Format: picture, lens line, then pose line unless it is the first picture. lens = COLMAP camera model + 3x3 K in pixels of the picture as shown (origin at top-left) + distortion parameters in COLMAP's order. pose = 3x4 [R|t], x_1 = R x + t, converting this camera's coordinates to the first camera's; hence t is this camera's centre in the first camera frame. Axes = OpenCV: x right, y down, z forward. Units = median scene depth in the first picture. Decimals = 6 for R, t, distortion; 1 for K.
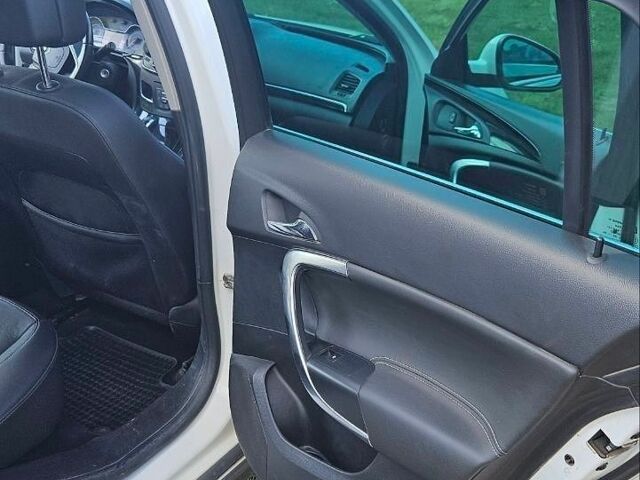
lens RADIAL K [[760.8, 0, 320.0], [0, 760.8, 240.0], [0, 0, 1]] dist [0.092928, -0.006624]
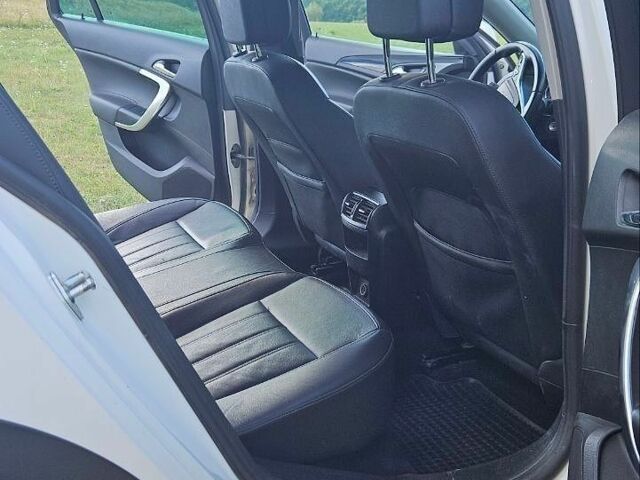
lens RADIAL K [[760.8, 0, 320.0], [0, 760.8, 240.0], [0, 0, 1]] dist [0.092928, -0.006624]
pose [[0.795266, 0.101303, -0.597738, 0.101344], [-0.192304, 0.977177, -0.090243, 0.086426], [0.574954, 0.186714, 0.796596, 0.190638]]
